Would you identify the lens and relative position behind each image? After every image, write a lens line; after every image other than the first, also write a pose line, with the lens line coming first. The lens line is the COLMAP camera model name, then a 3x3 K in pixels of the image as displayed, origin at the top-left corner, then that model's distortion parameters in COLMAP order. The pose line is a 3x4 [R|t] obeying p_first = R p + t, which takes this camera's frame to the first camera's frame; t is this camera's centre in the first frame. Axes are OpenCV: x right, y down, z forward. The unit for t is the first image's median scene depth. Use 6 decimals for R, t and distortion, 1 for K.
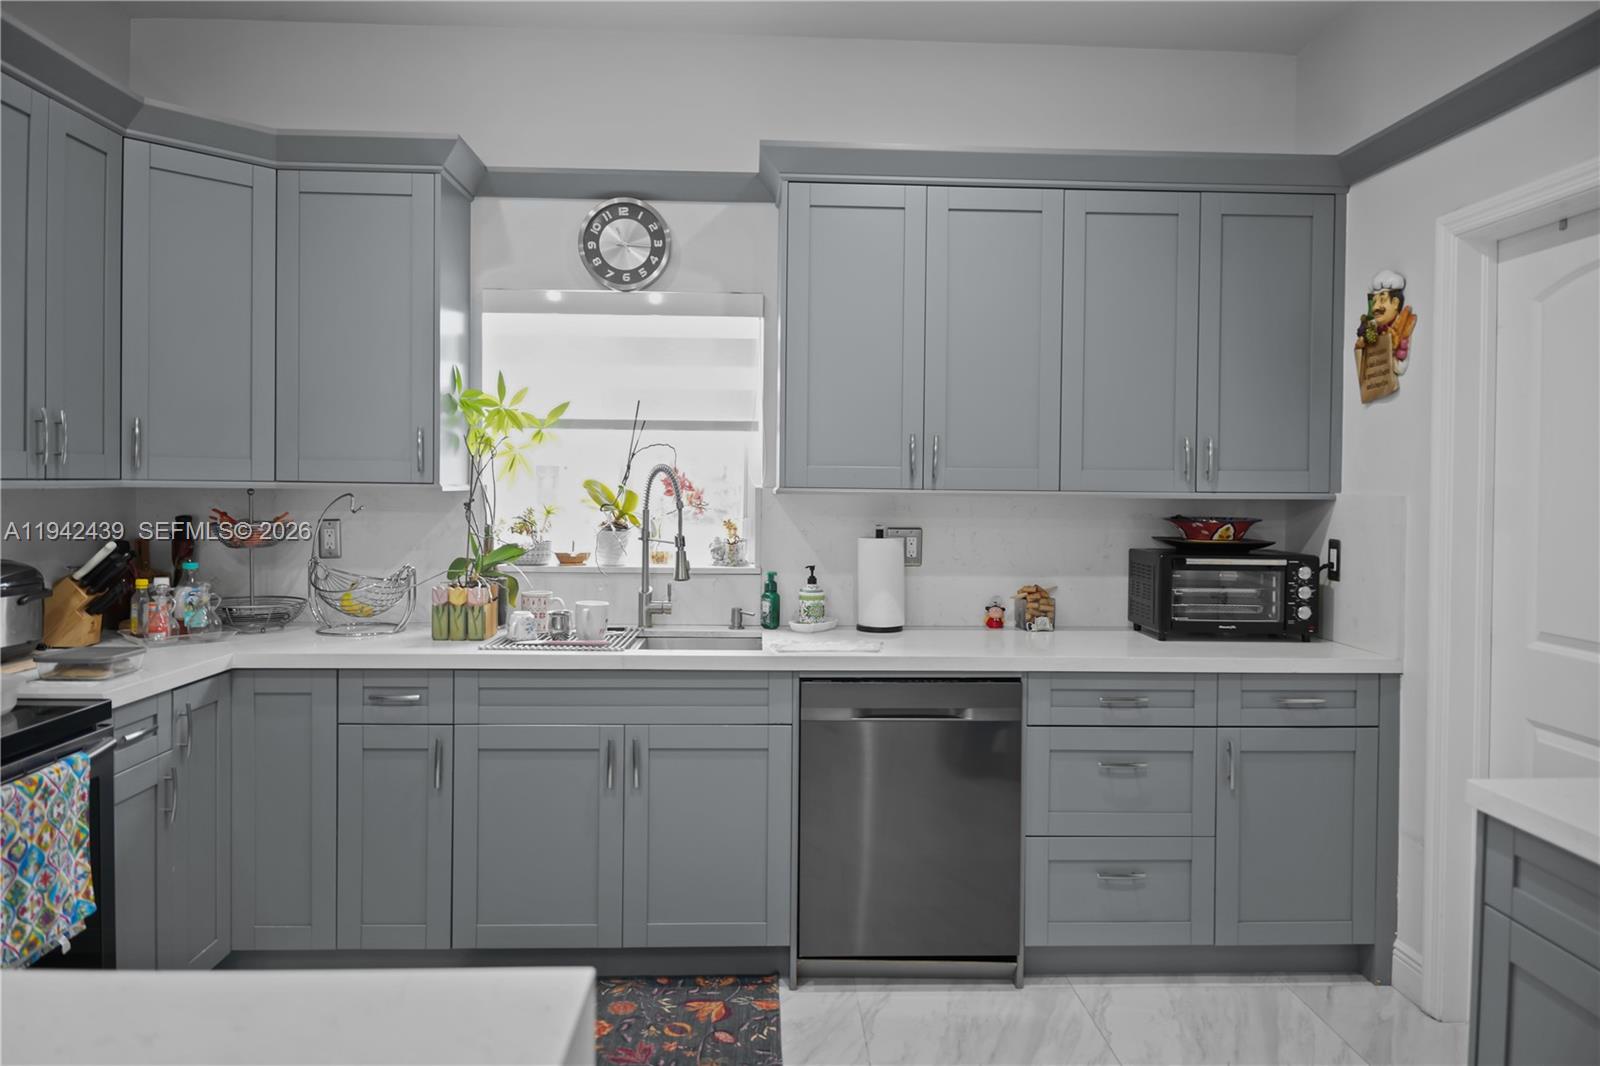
lens RADIAL K [[1080.9, 0, 795.7], [0, 1080.9, 505.2], [0, 0, 1]] dist [0.025753, -0.031011]
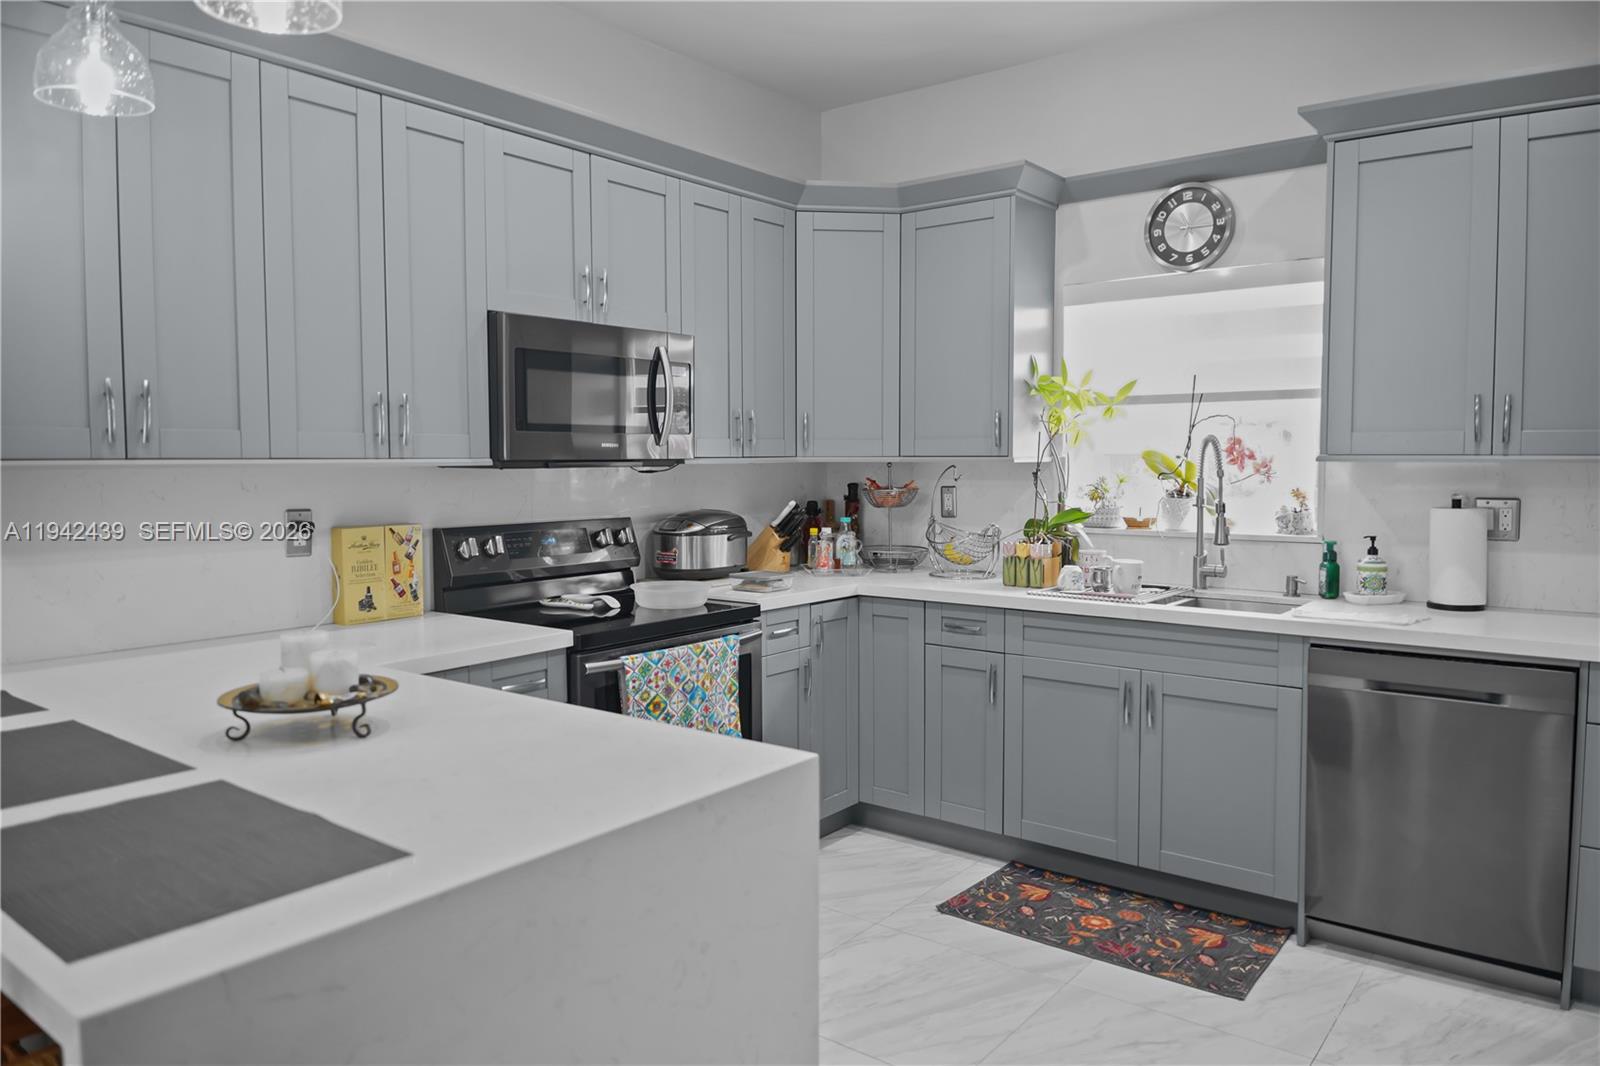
lens RADIAL K [[1080.9, 0, 801.9], [0, 1080.9, 524.6], [0, 0, 1]] dist [0.025753, -0.031011]
pose [[0.767444, 0.026055, -0.640587, 0.257737], [0.000205, 0.999164, 0.040885, 0.006549], [0.641116, -0.031509, 0.766797, -0.069412]]
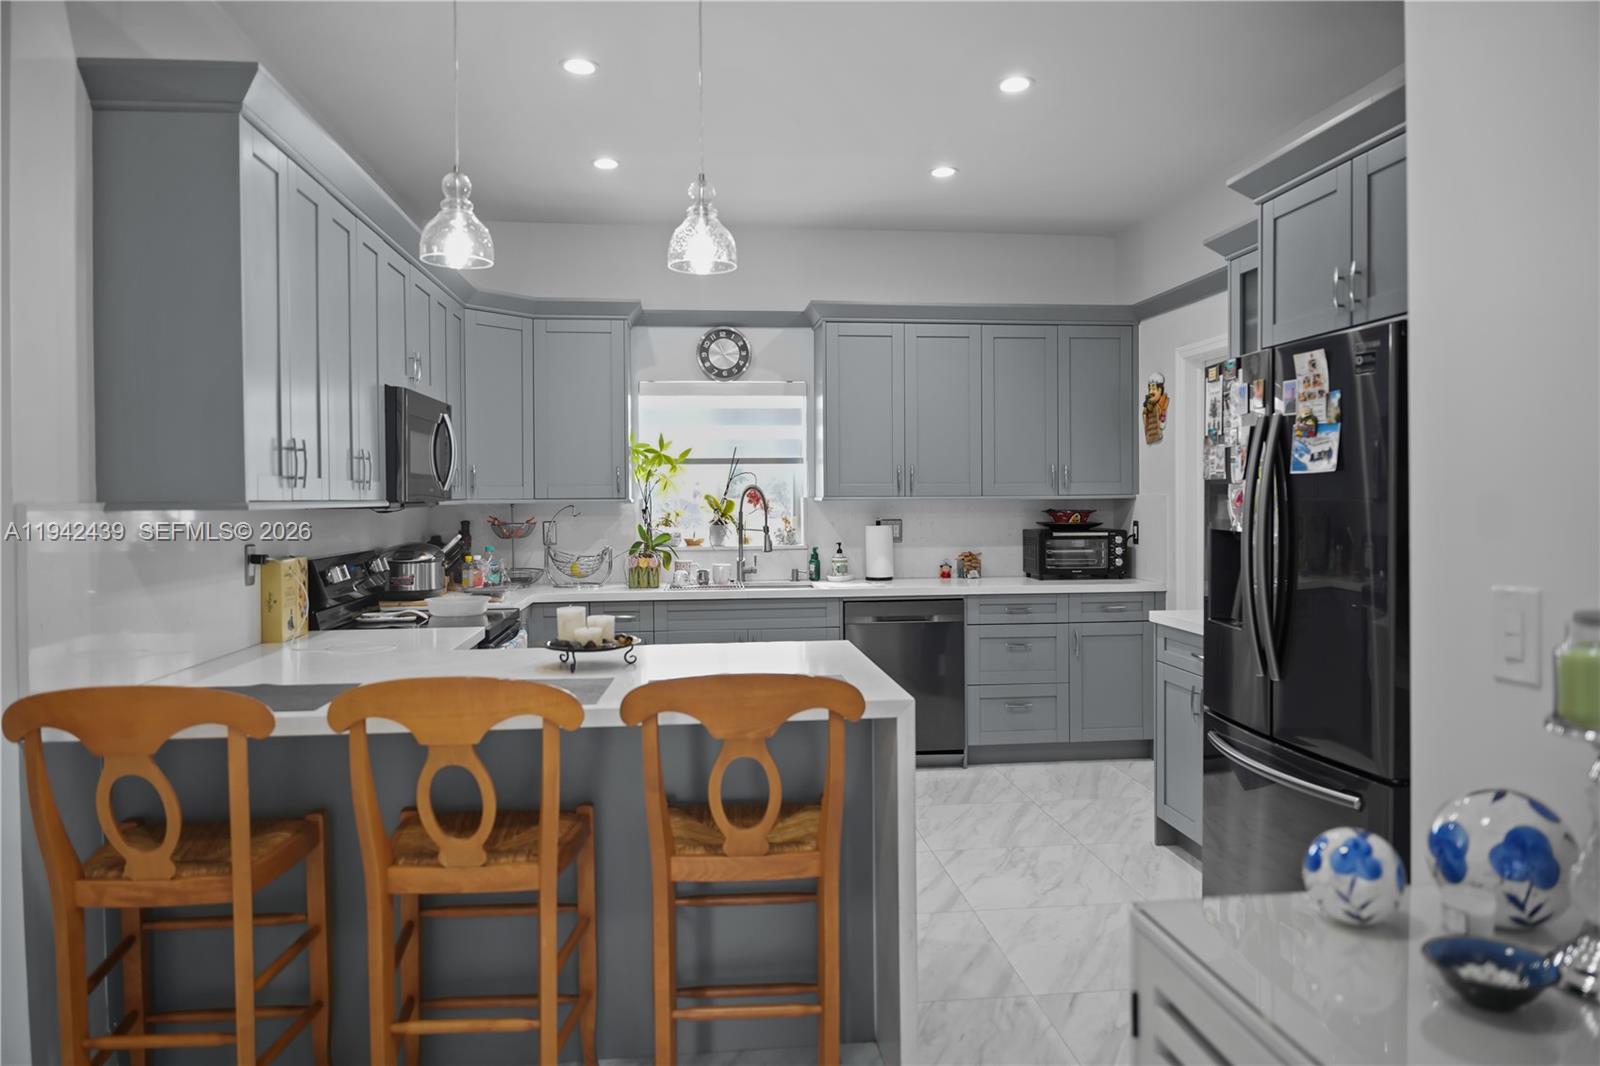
lens RADIAL K [[1080.9, 0, 796.2], [0, 1080.9, 524.7], [0, 0, 1]] dist [0.025753, -0.031011]
pose [[0.997298, -0.020250, 0.070616, -0.182331], [0.019718, 0.999772, 0.008223, 0.012899], [-0.070766, -0.006809, 0.997470, -0.731785]]
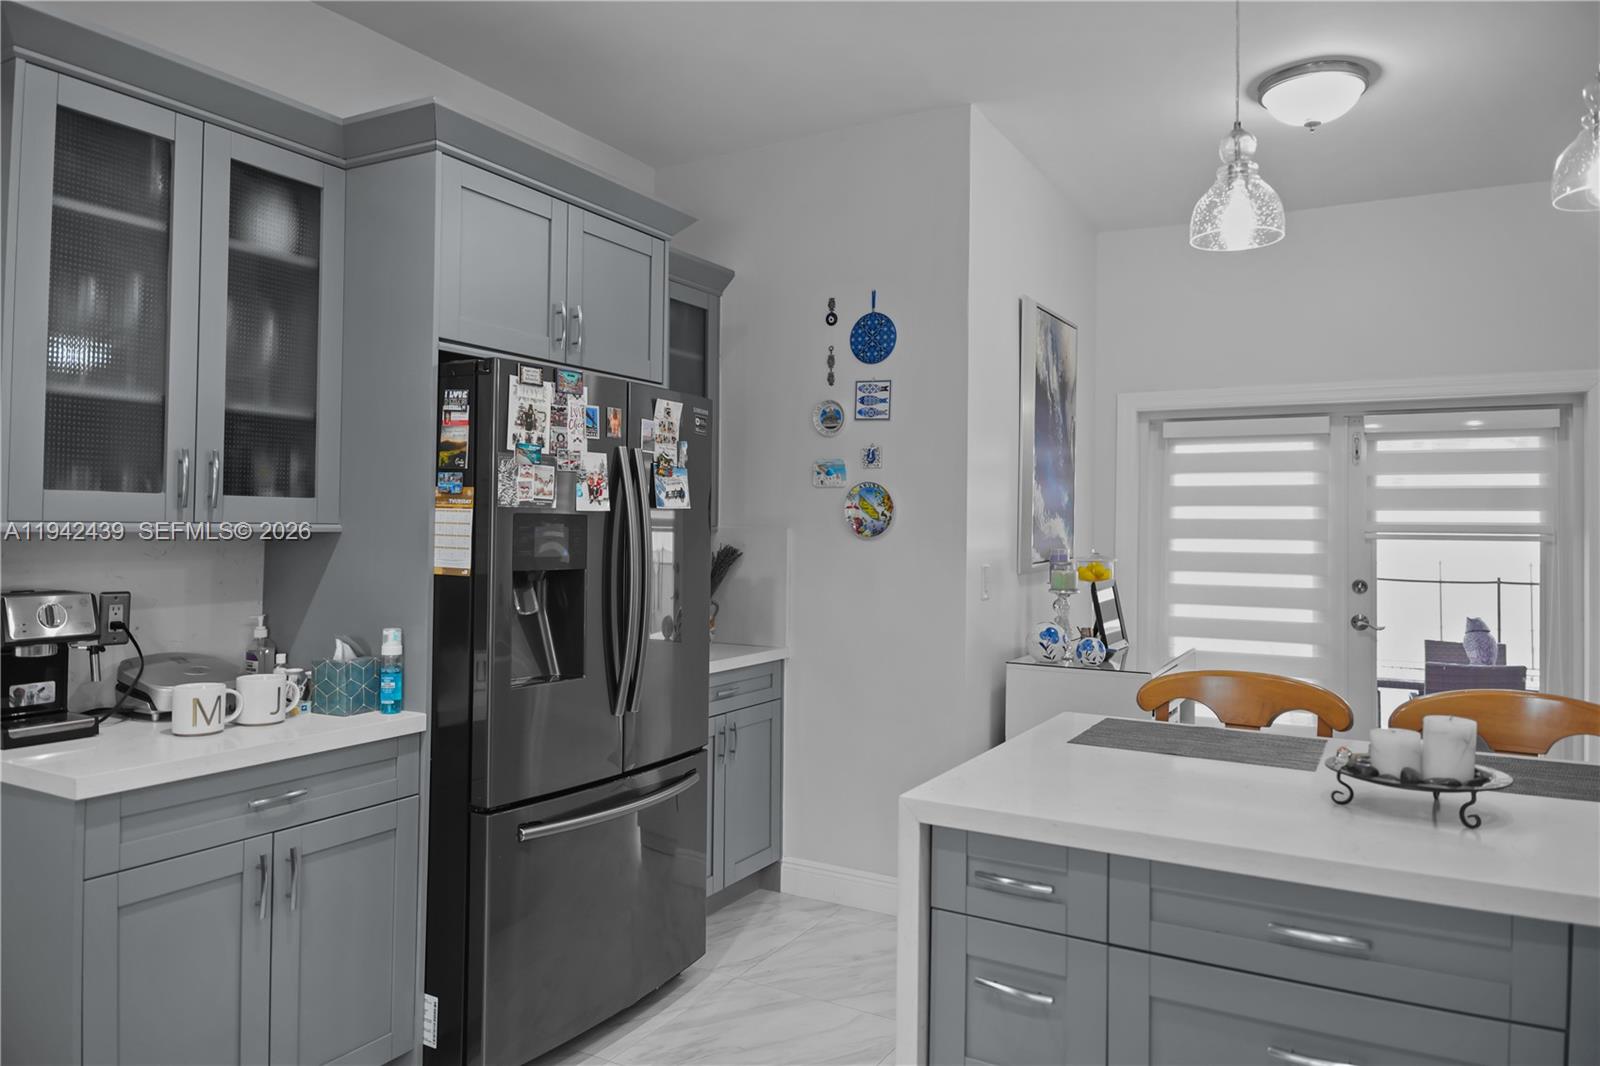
lens RADIAL K [[1080.9, 0, 798.6], [0, 1080.9, 520.9], [0, 0, 1]] dist [0.025753, -0.031011]
pose [[-0.852452, -0.018698, 0.522472, -0.311327], [-0.011421, 0.999788, 0.017145, -0.019624], [-0.522681, 0.008649, -0.852484, 0.831497]]
